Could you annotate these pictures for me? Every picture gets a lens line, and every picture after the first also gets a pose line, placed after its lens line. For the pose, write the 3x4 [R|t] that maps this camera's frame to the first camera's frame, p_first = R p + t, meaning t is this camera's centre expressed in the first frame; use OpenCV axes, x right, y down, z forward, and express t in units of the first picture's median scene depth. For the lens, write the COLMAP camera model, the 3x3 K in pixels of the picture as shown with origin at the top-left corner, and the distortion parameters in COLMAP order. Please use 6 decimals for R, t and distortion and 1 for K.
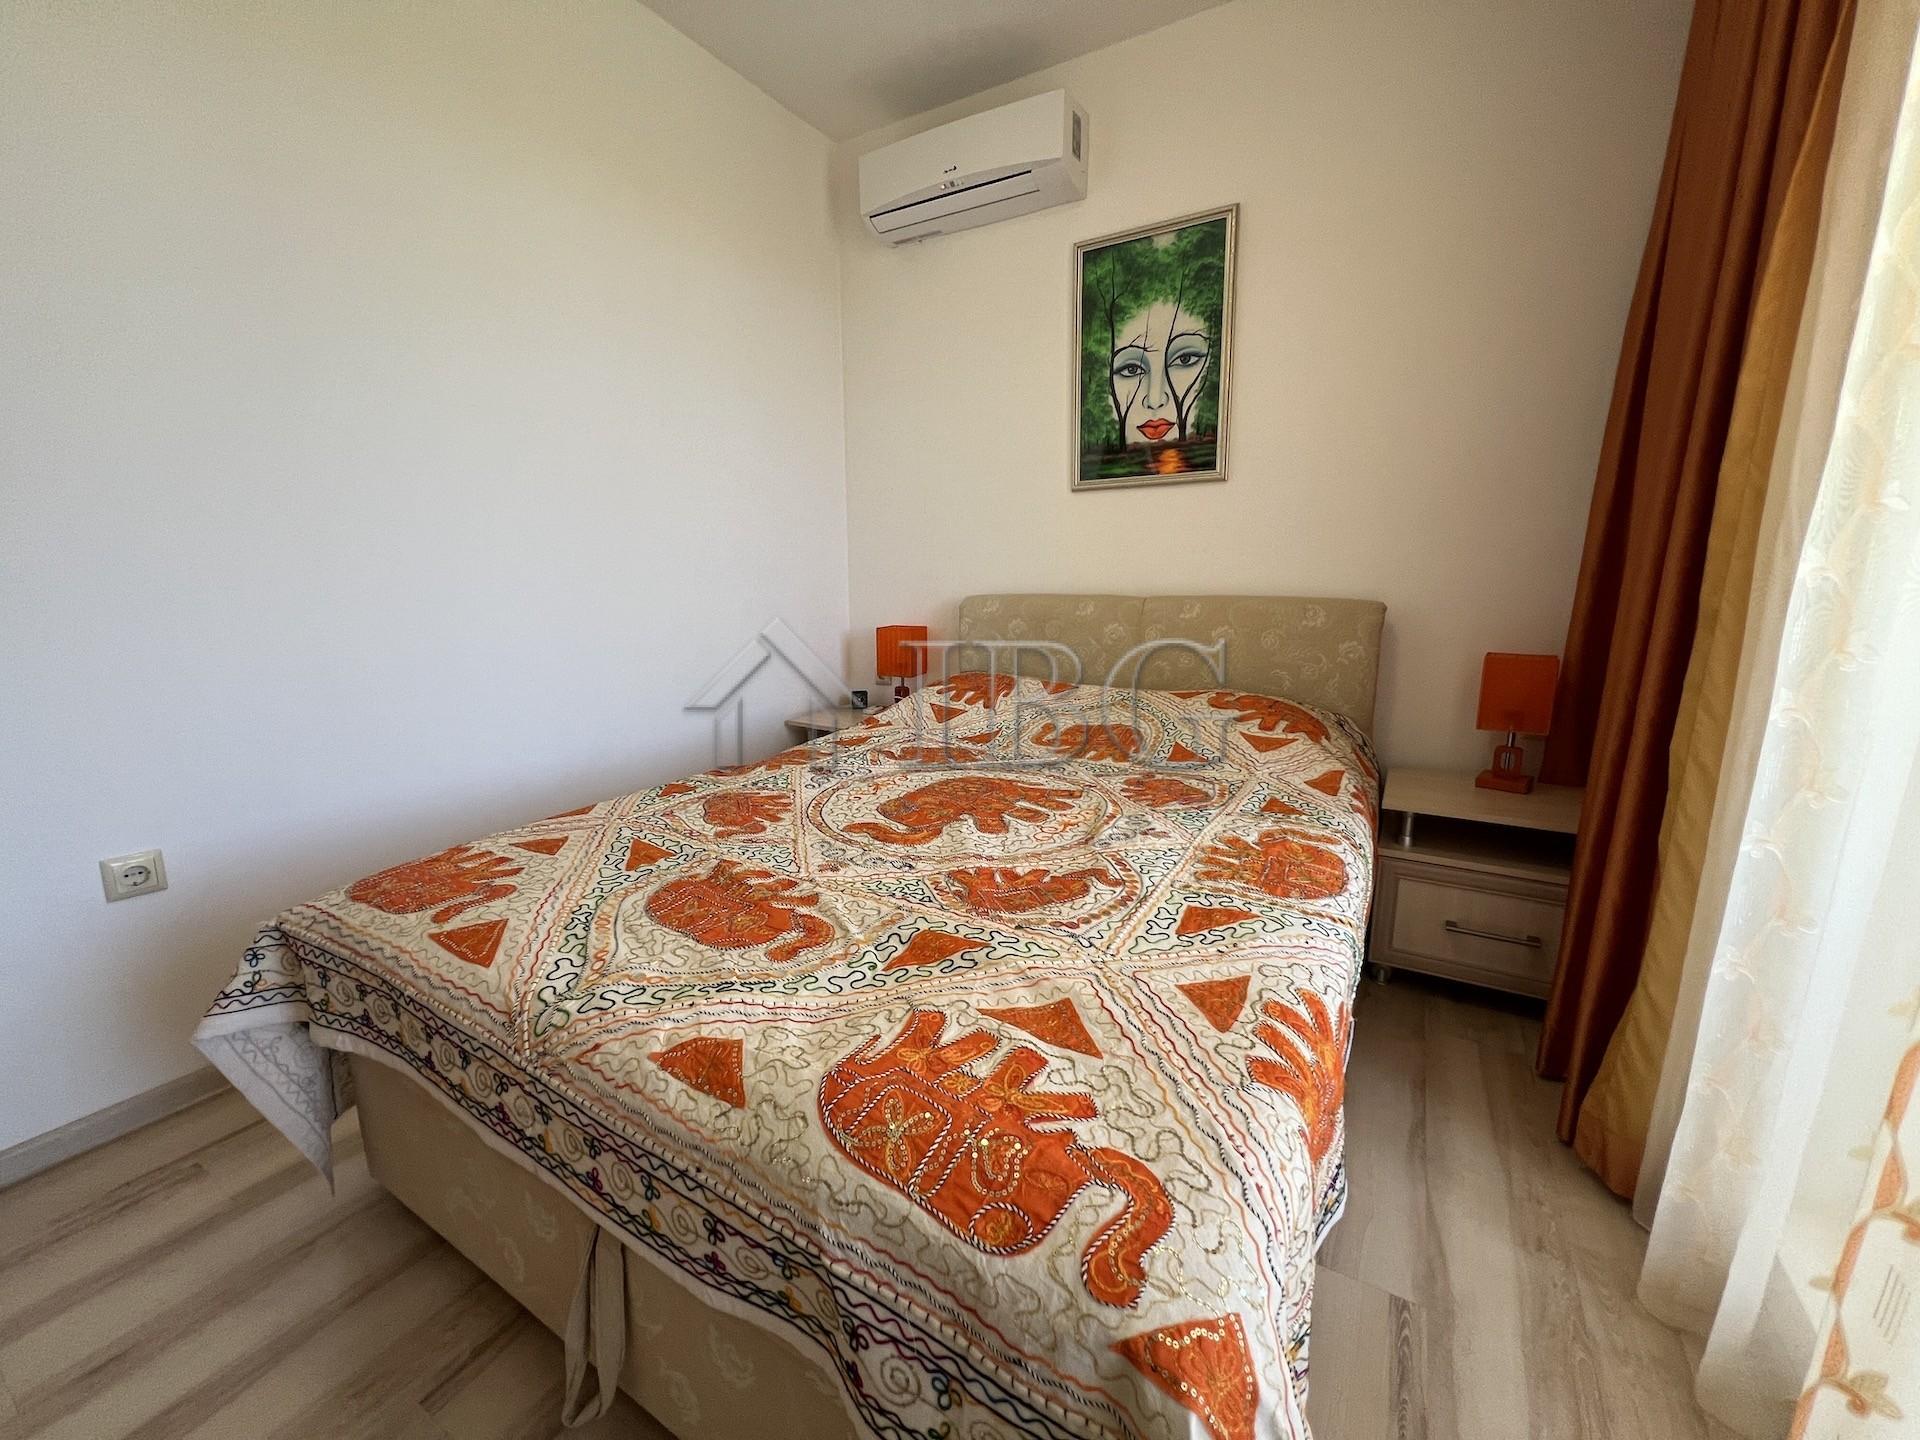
lens RADIAL K [[768.4, 0, 952.1], [0, 768.4, 715.1], [0, 0, 1]] dist [-0.002266, 0.000227]
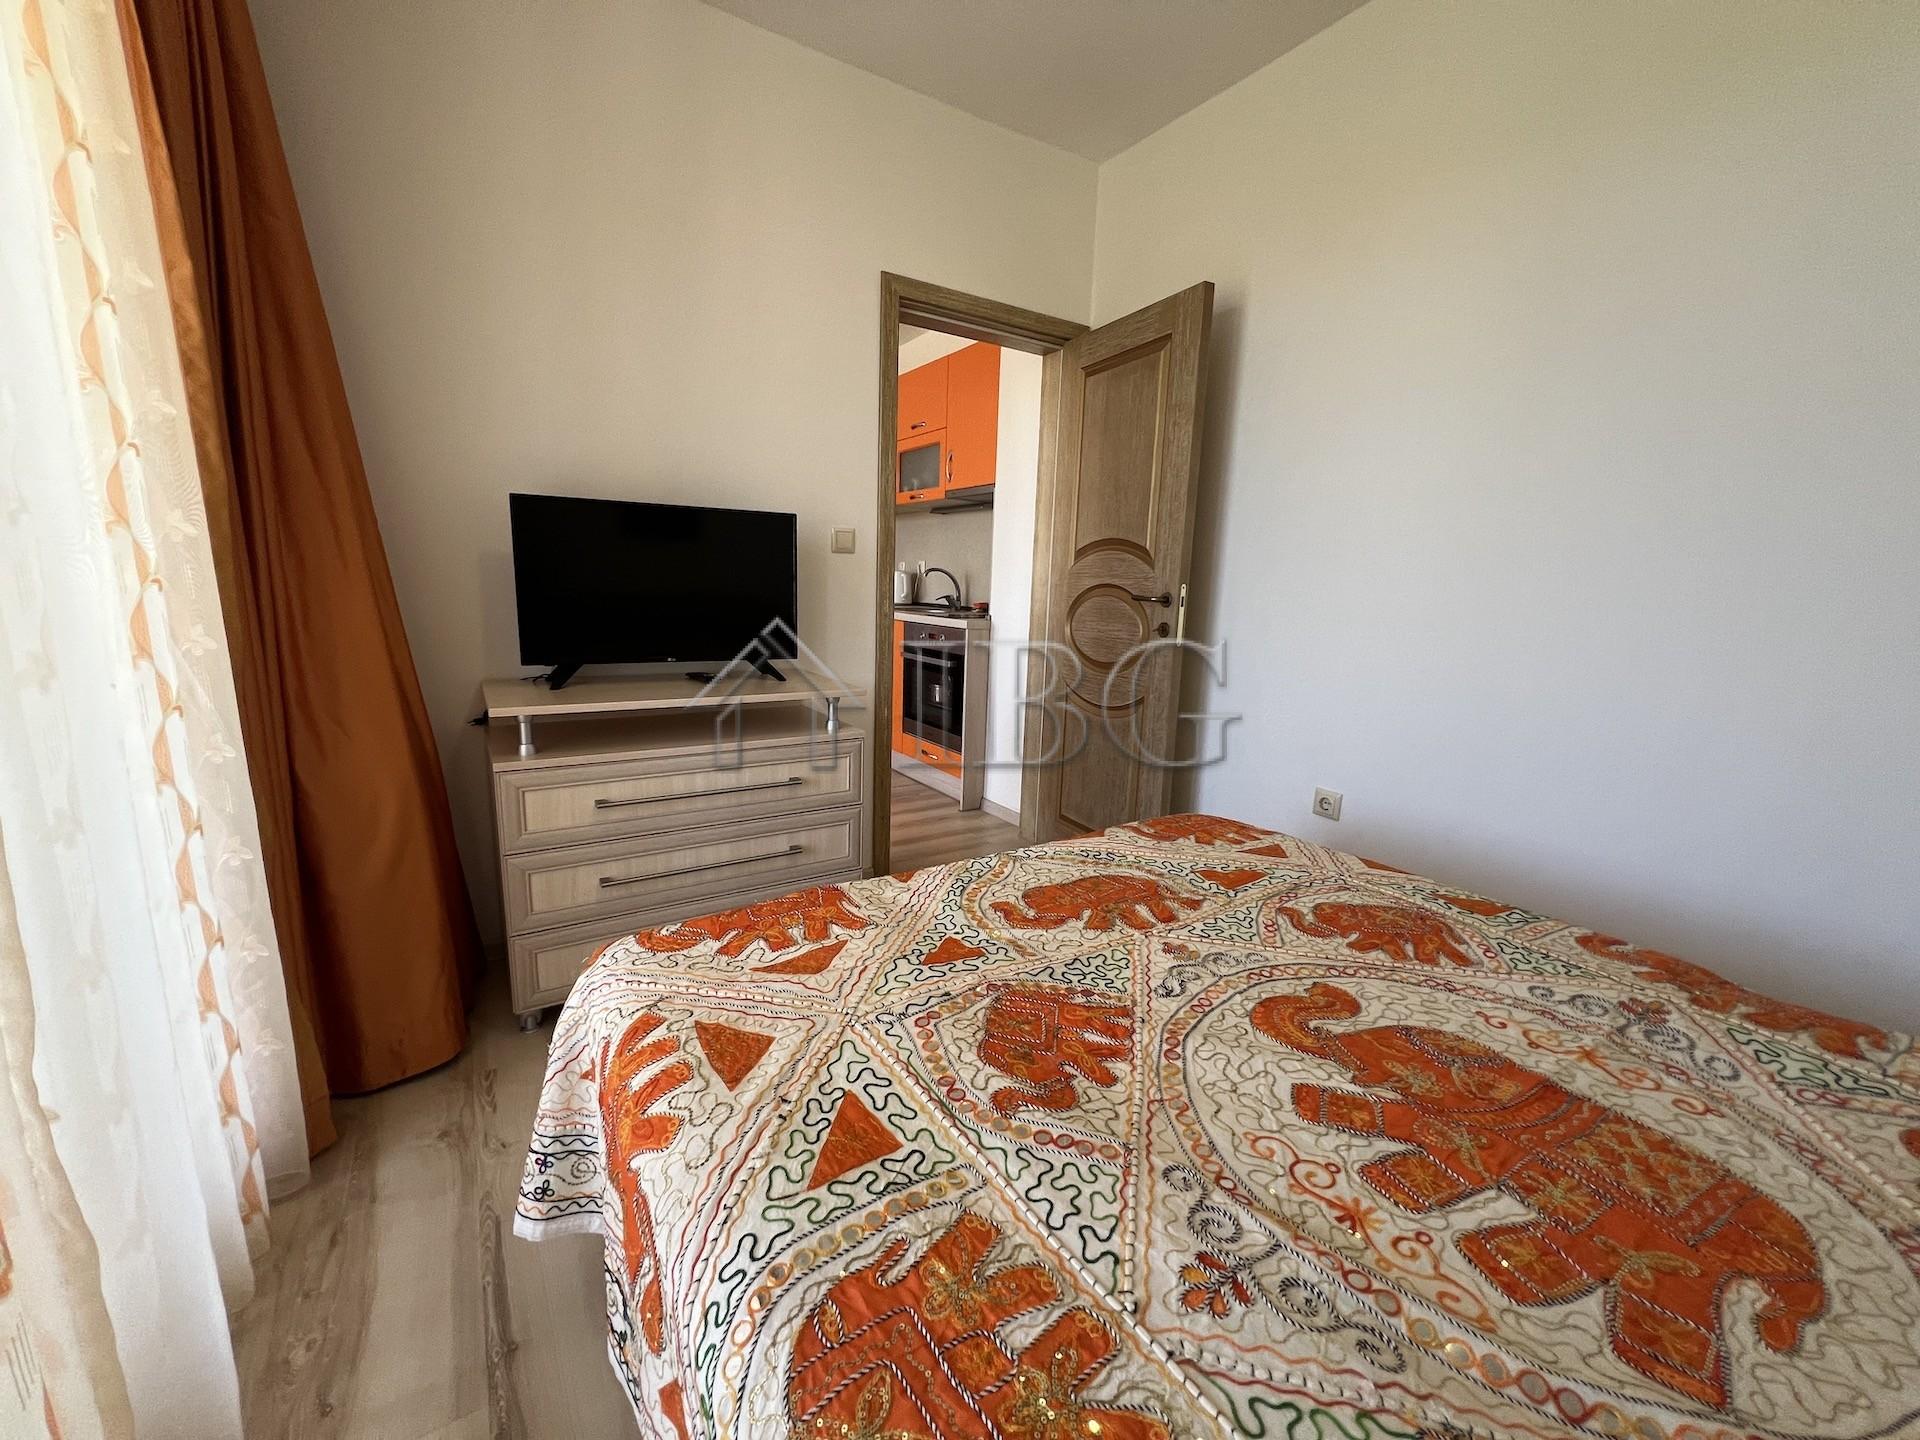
lens RADIAL K [[771.8, 0, 956.2], [0, 771.8, 726.6], [0, 0, 1]] dist [-0.008529, -0.000010]
pose [[-0.438127, 0.158106, -0.884900, 0.640828], [-0.199047, 0.942910, 0.267022, -0.214346], [0.876599, 0.293126, -0.381644, 0.939111]]
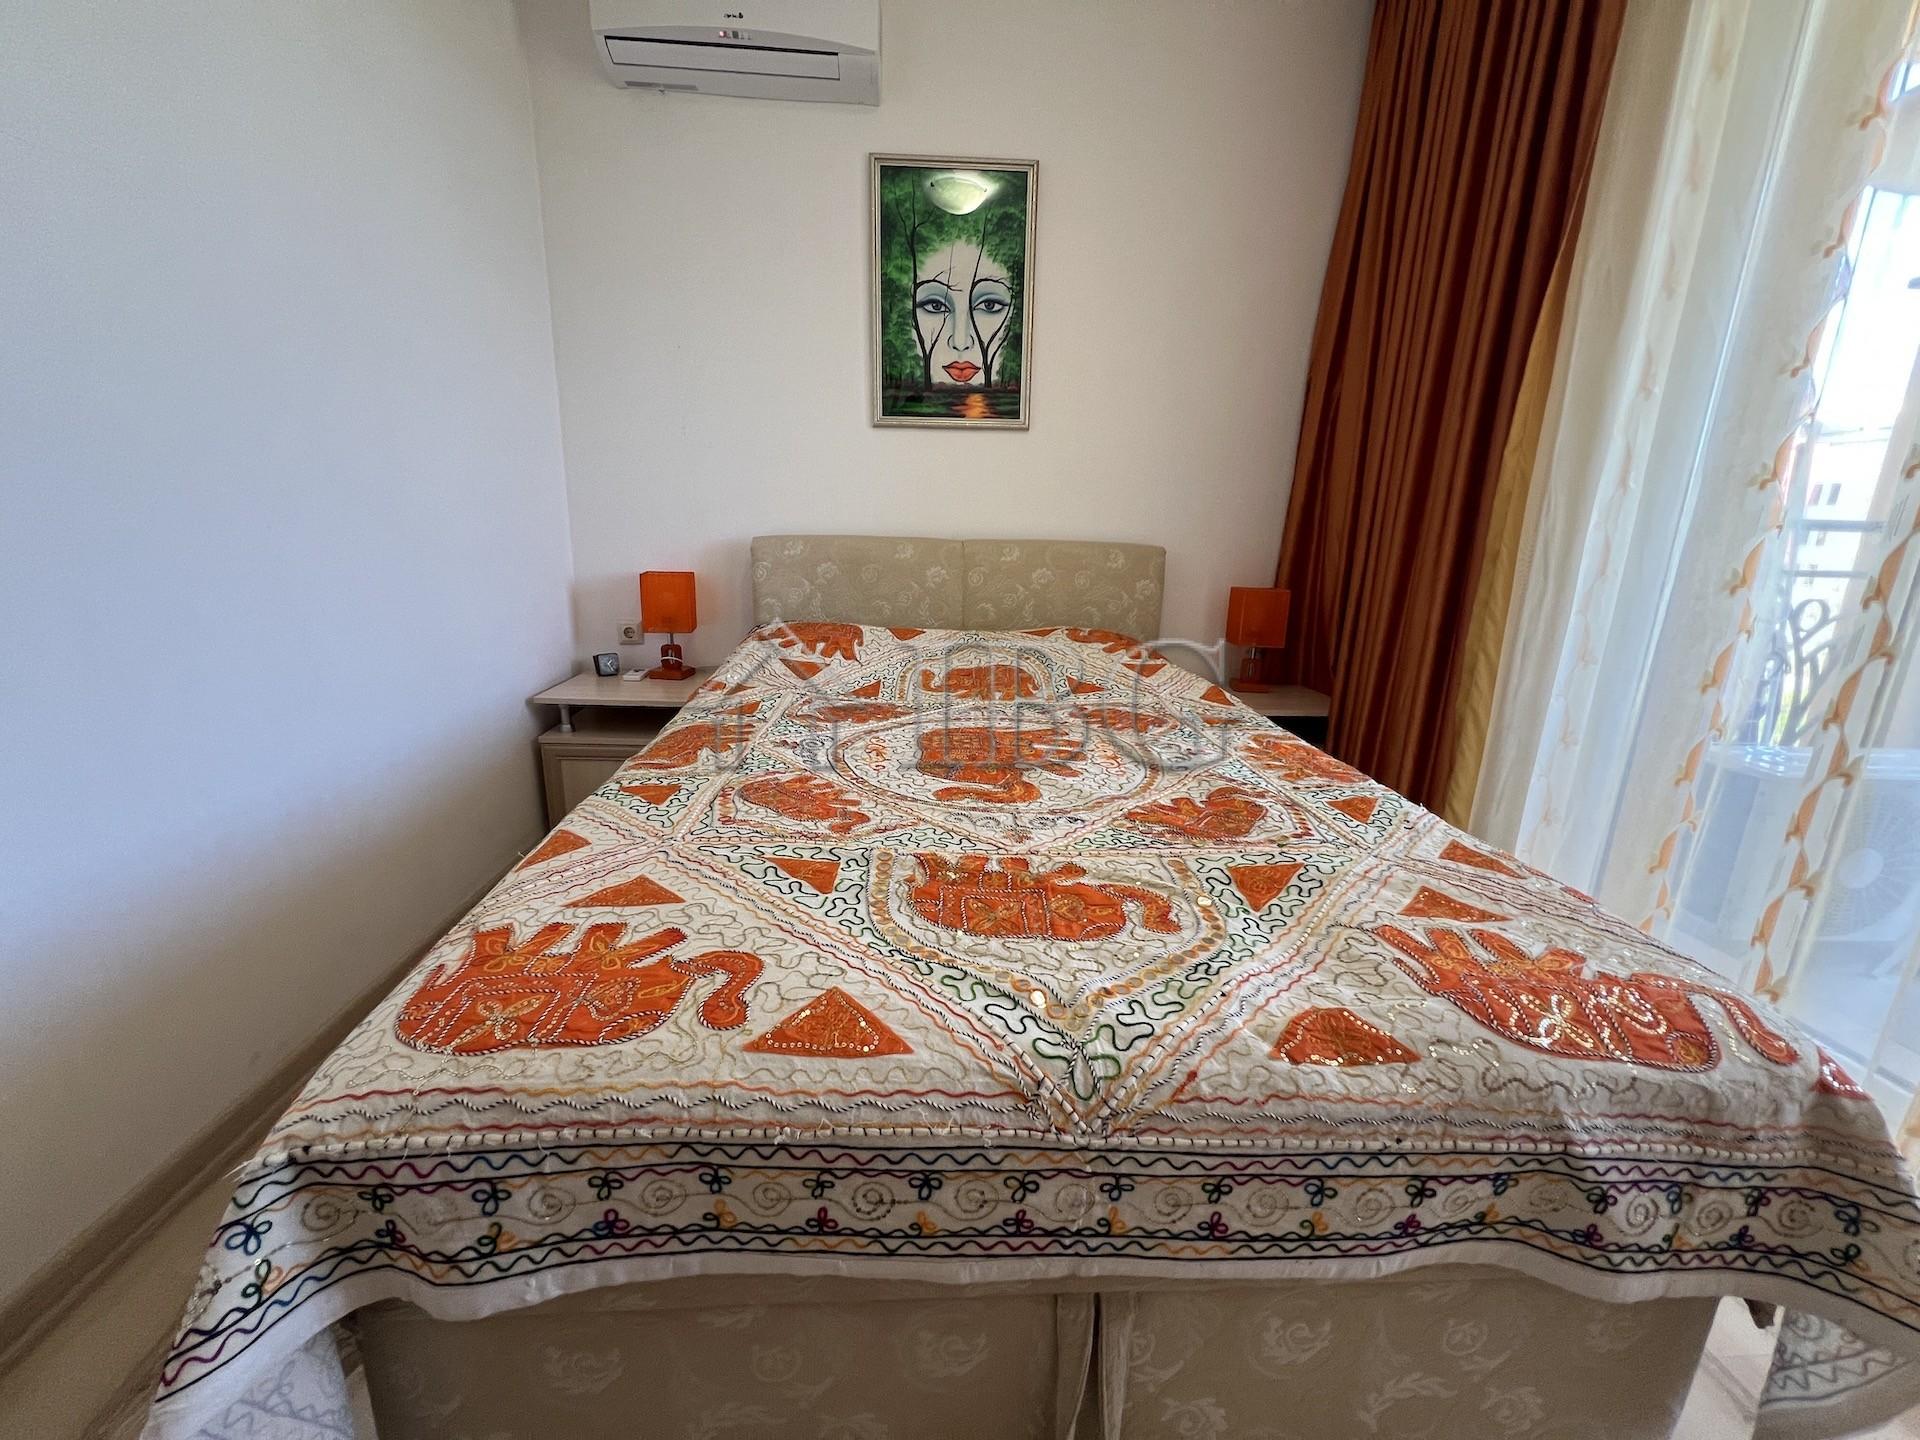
lens RADIAL K [[771.0, 0, 954.5], [0, 771.0, 715.9], [0, 0, 1]] dist [-0.003819, 0.000655]
pose [[0.822745, -0.111869, 0.557293, -0.631016], [0.076338, 0.993306, 0.086693, -0.021011], [-0.563261, -0.028783, 0.825778, 0.279630]]
